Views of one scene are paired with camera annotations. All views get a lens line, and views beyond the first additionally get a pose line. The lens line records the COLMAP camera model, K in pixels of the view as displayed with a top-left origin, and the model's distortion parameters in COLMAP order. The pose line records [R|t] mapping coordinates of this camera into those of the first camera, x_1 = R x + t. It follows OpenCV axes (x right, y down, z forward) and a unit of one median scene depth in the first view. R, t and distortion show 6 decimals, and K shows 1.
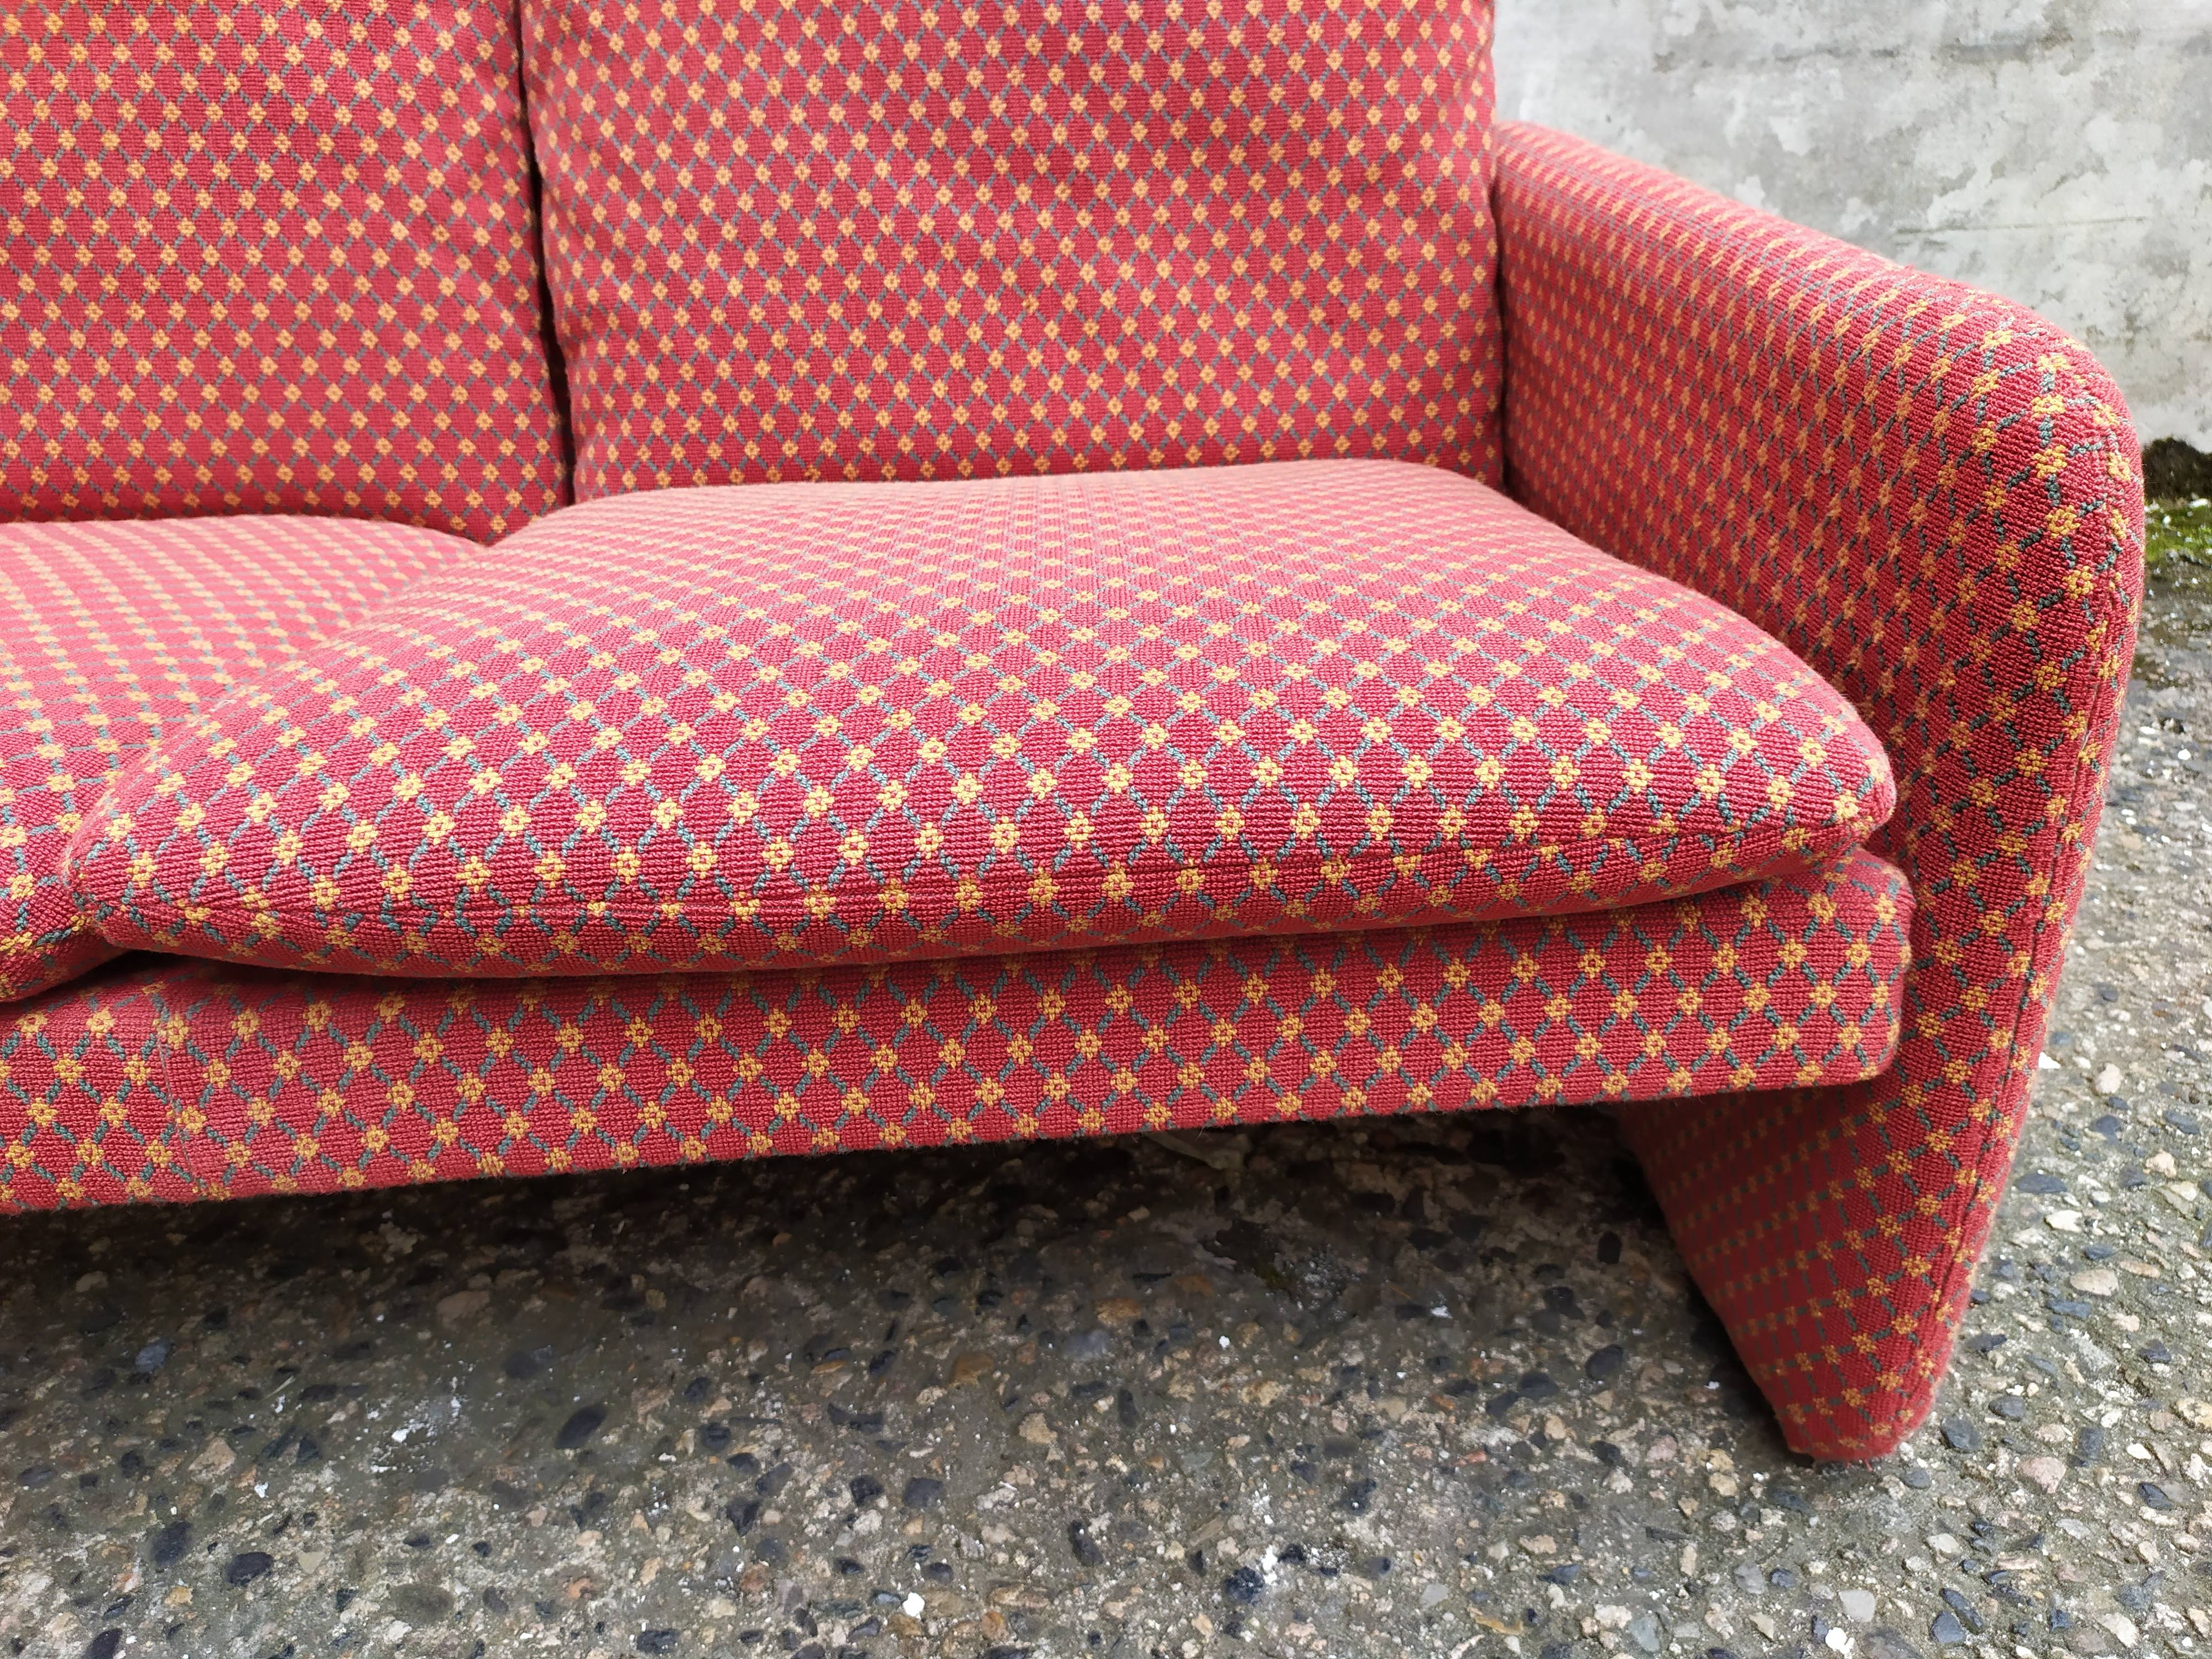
lens RADIAL K [[1704.2, 0, 1090.3], [0, 1704.2, 820.7], [0, 0, 1]] dist [0.063372, -0.072552]
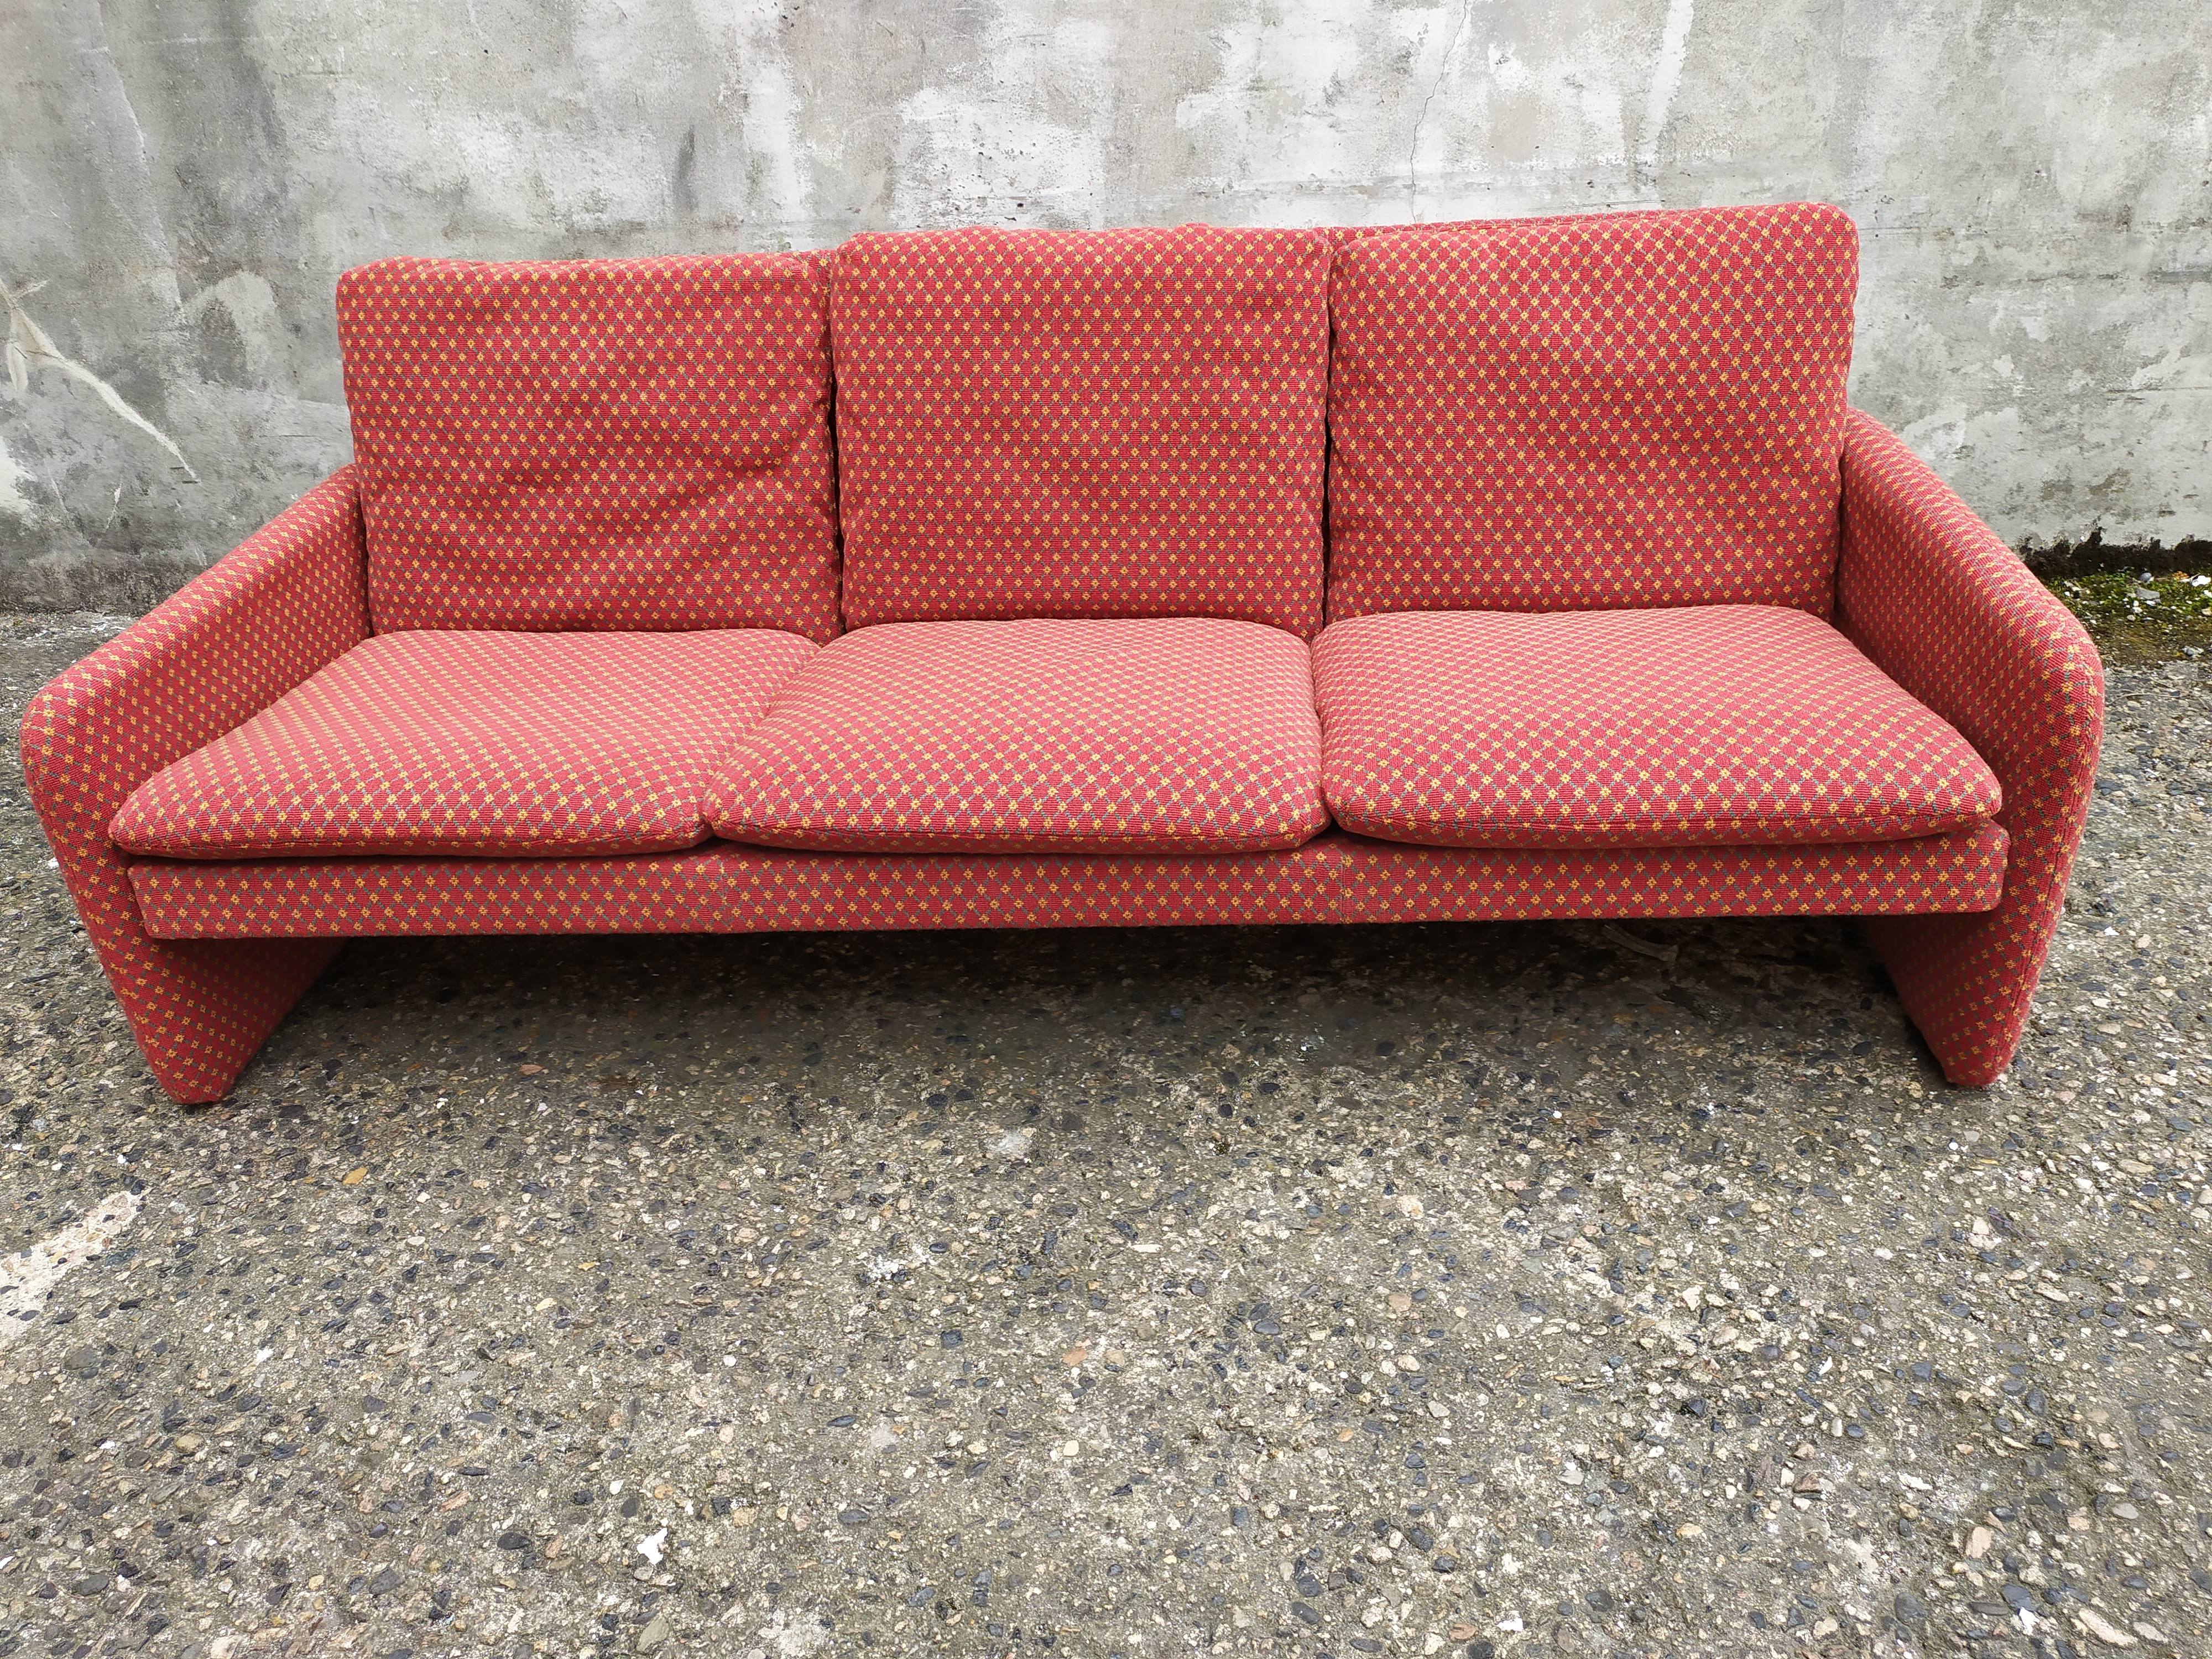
lens RADIAL K [[1704.2, 0, 1125.7], [0, 1704.2, 846.0], [0, 0, 1]] dist [0.063372, -0.072552]
pose [[0.993026, 0.045697, -0.108681, -0.356431], [-0.038766, 0.997128, 0.065054, -0.040399], [0.111342, -0.060387, 0.991946, -1.105569]]
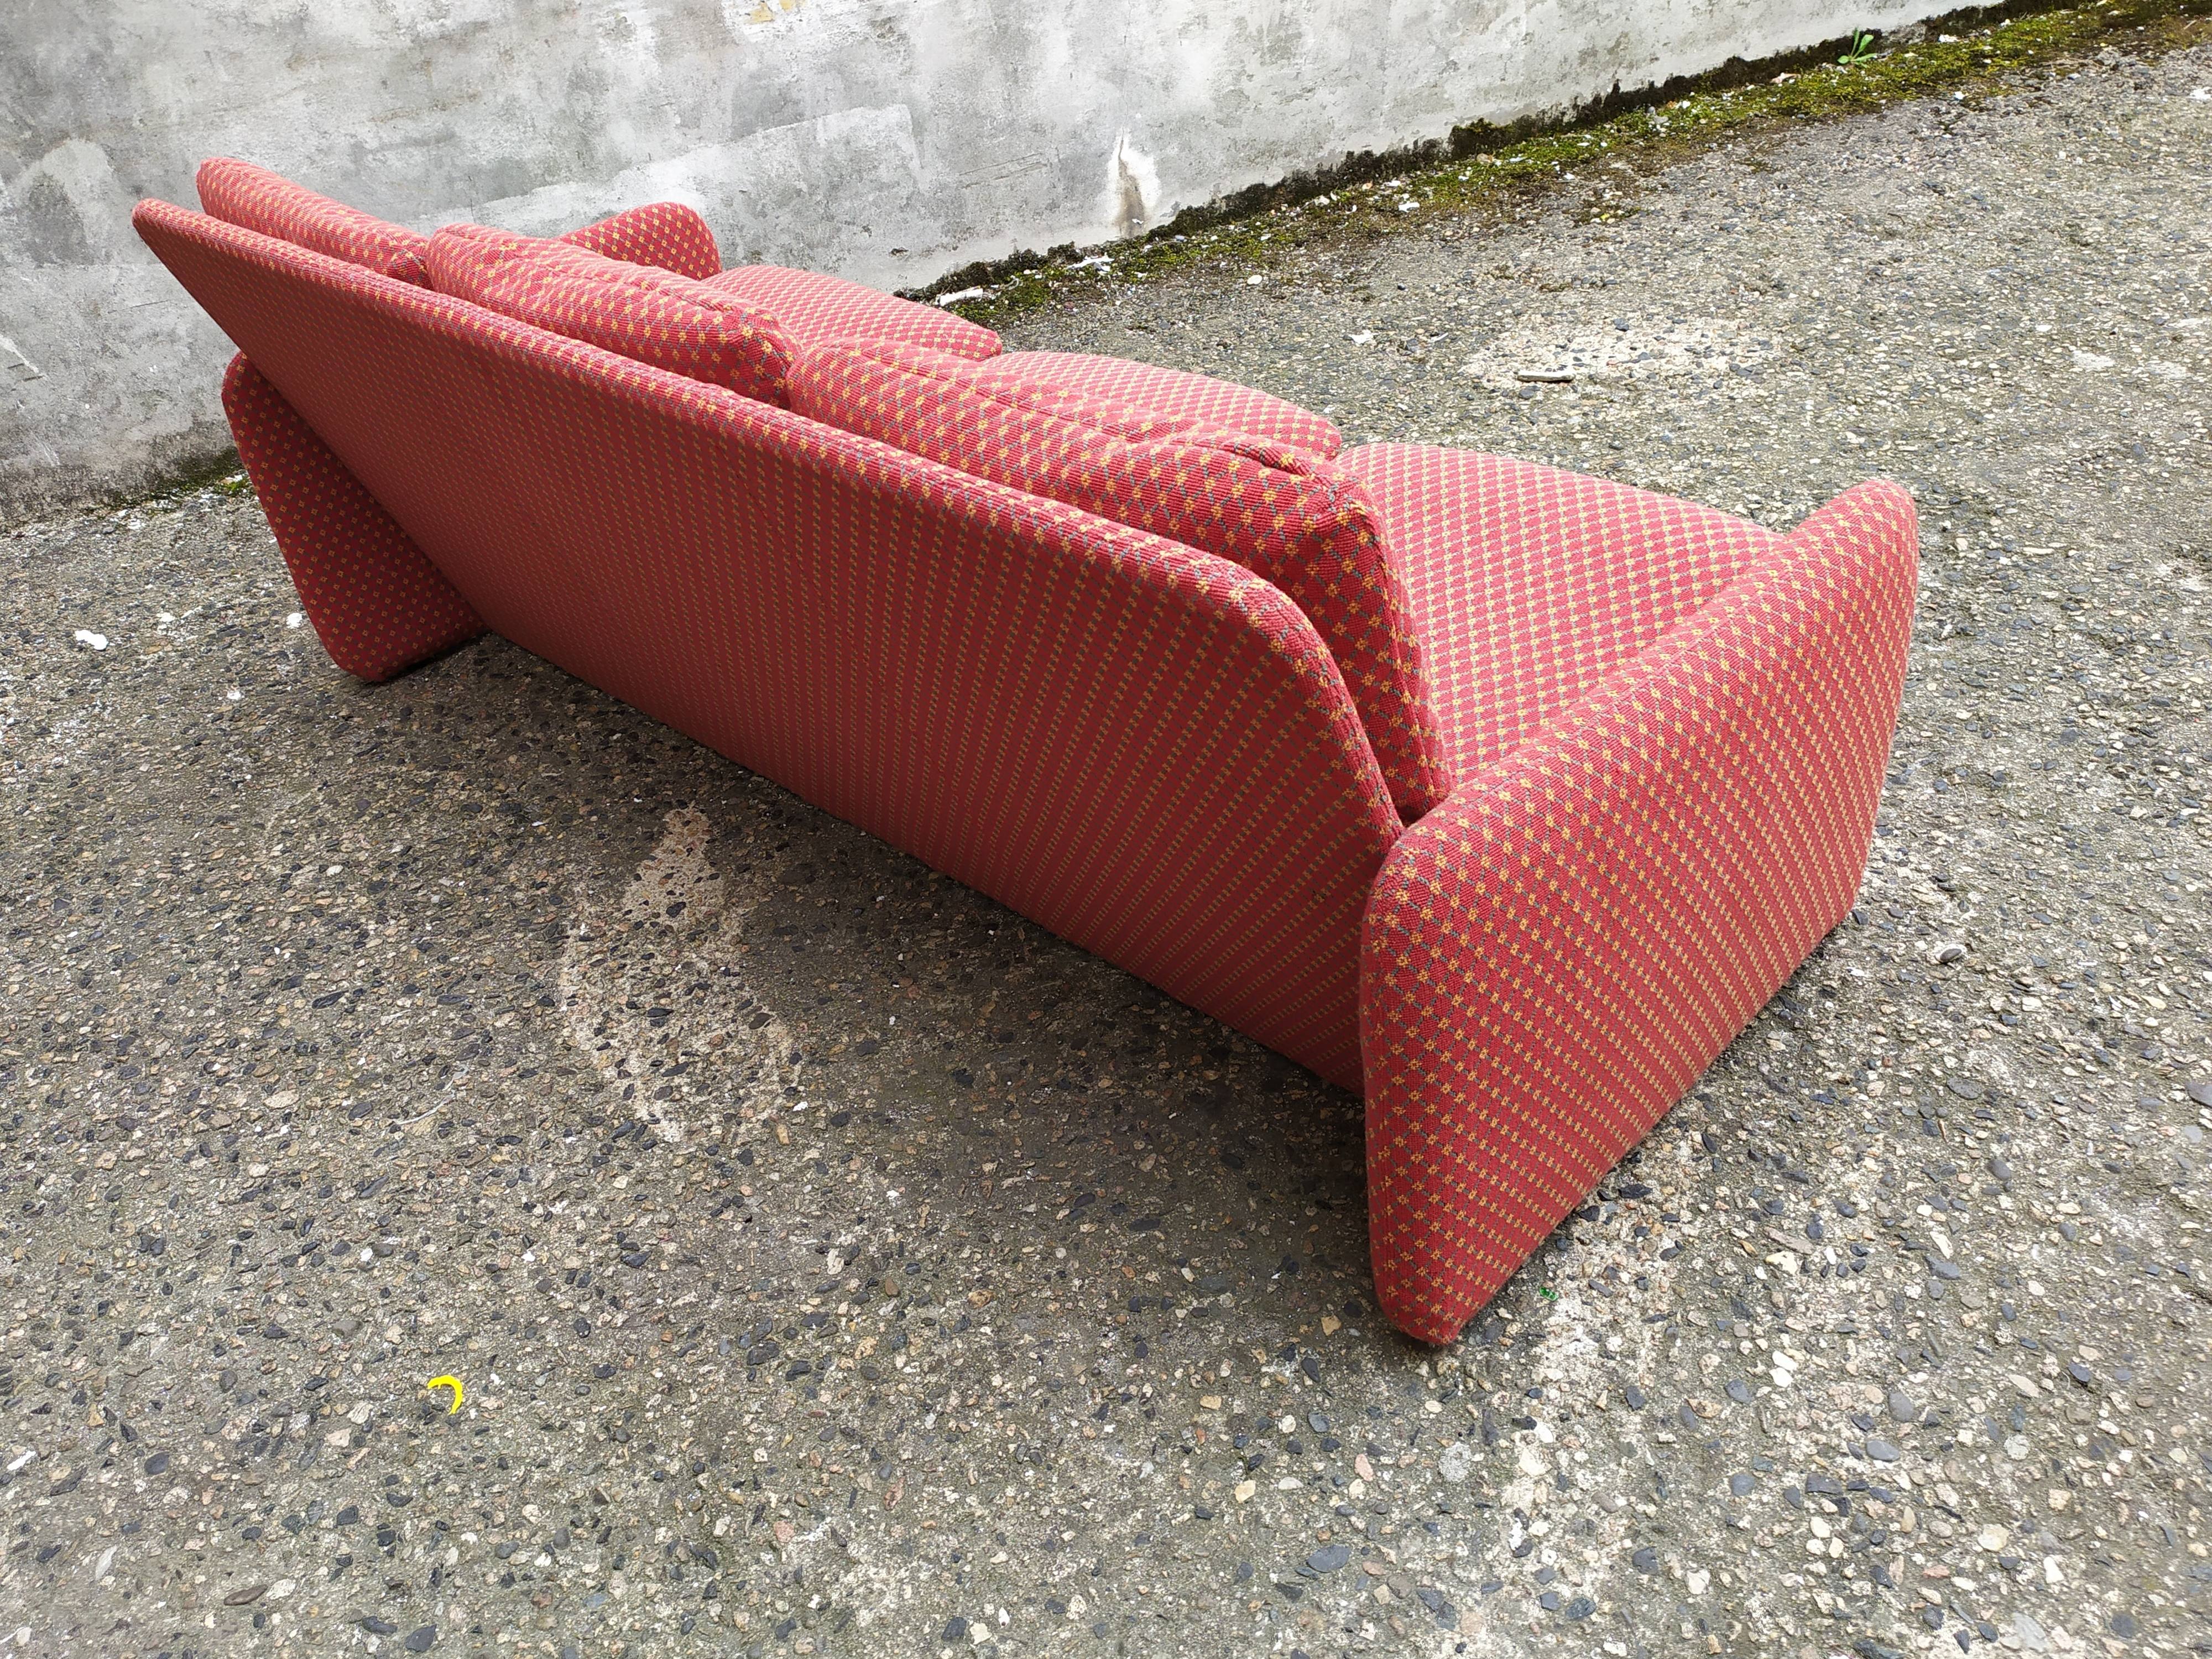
lens RADIAL K [[1779.7, 0, 1104.5], [0, 1779.7, 844.3], [0, 0, 1]] dist [0.075756, -0.093750]
pose [[0.931238, -0.267741, 0.247205, -1.696449], [0.230534, 0.958210, 0.169374, 0.270402], [-0.282223, -0.100739, 0.954045, -1.850525]]
